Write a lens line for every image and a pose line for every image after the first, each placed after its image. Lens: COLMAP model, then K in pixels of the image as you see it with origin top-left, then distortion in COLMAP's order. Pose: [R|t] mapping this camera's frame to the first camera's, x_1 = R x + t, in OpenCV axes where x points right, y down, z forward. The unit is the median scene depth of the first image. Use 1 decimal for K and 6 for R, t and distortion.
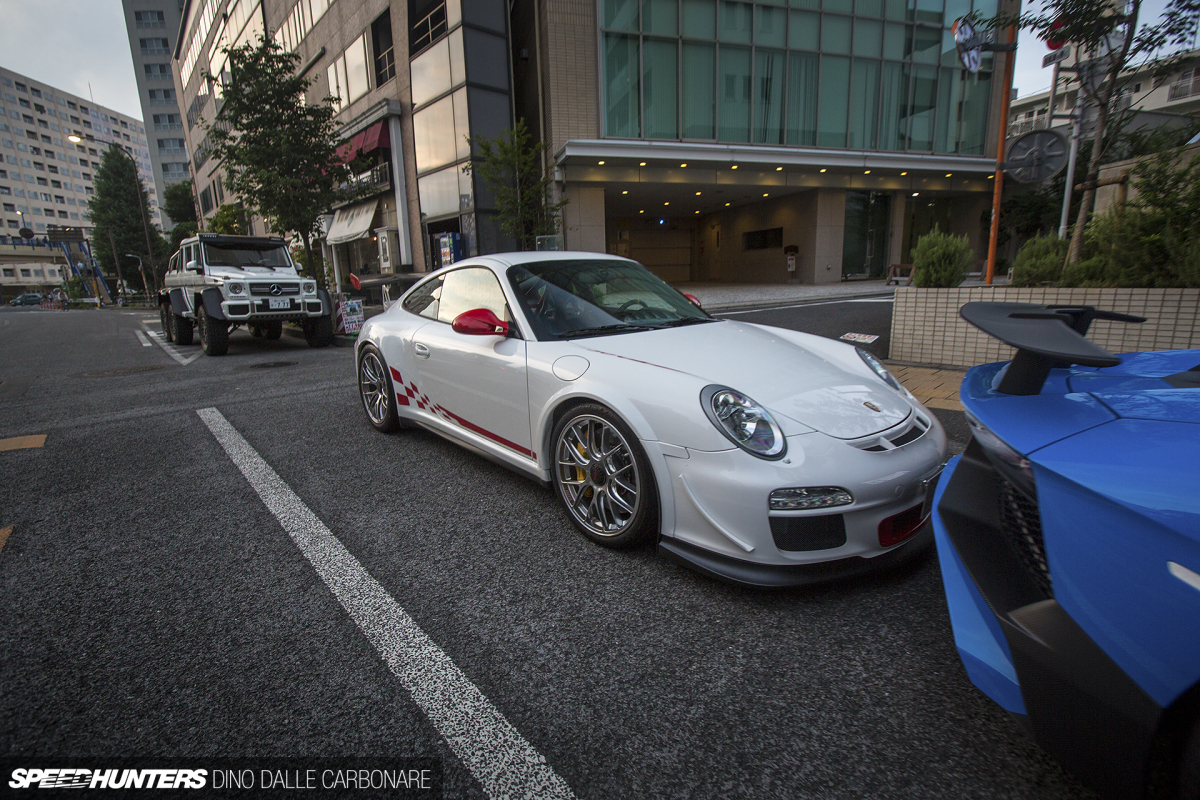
lens RADIAL K [[562.3, 0, 595.7], [0, 562.3, 395.1], [0, 0, 1]] dist [-0.002126, 0.001445]
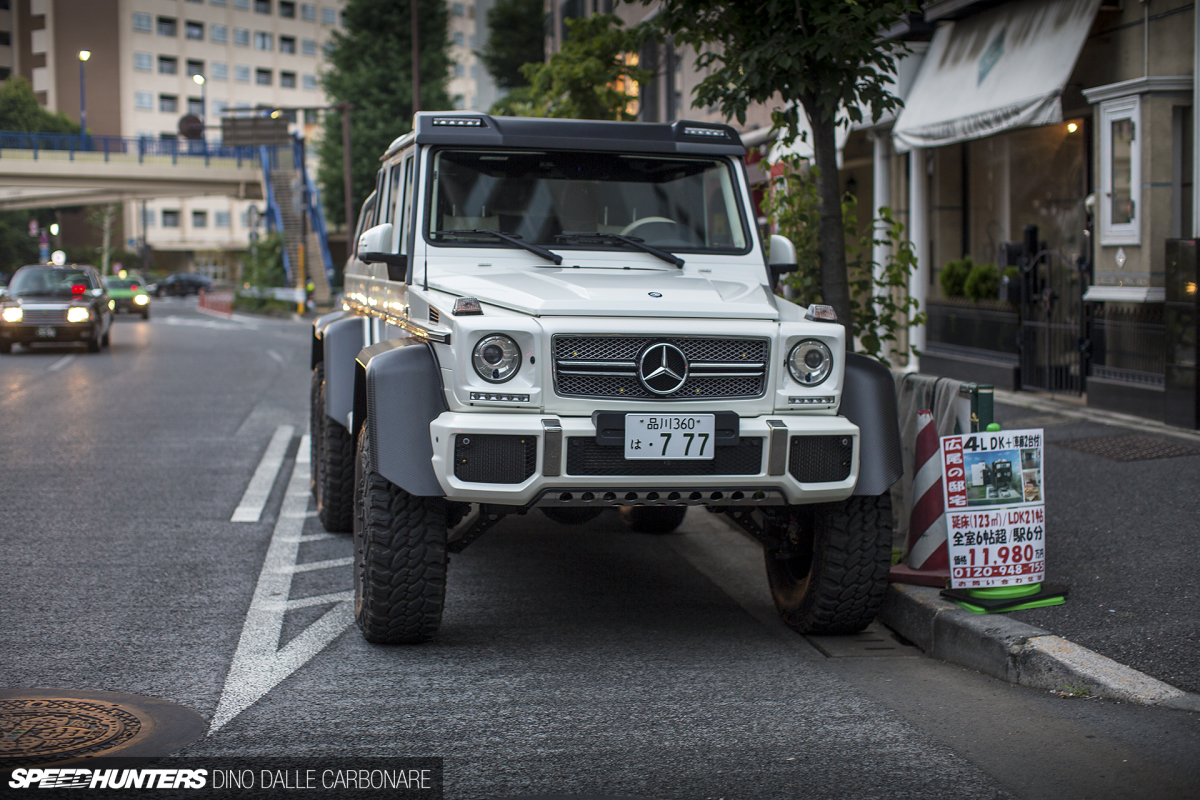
lens RADIAL K [[1822.6, 0, 600.7], [0, 1822.6, 399.9], [0, 0, 1]] dist [-0.043329, 0.000000]
pose [[0.837687, 0.065515, -0.542207, -0.045320], [-0.129830, 0.988208, -0.081177, -0.023648], [0.530495, 0.138395, 0.836315, 0.083984]]
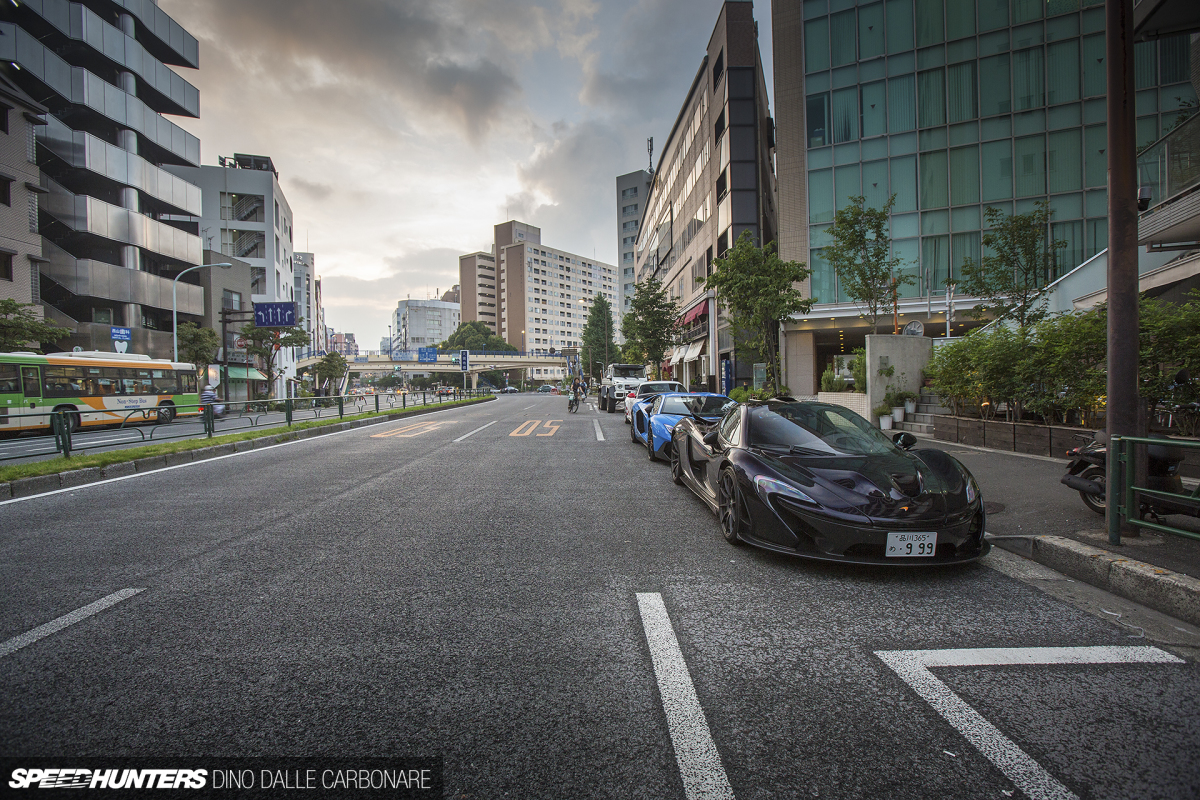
lens RADIAL K [[562.3, 0, 601.3], [0, 562.3, 394.5], [0, 0, 1]] dist [-0.002126, 0.001445]
pose [[0.778504, 0.029582, -0.626943, 0.134448], [-0.136151, 0.983063, -0.122680, 0.024140], [0.612695, 0.180866, 0.769345, -0.150542]]
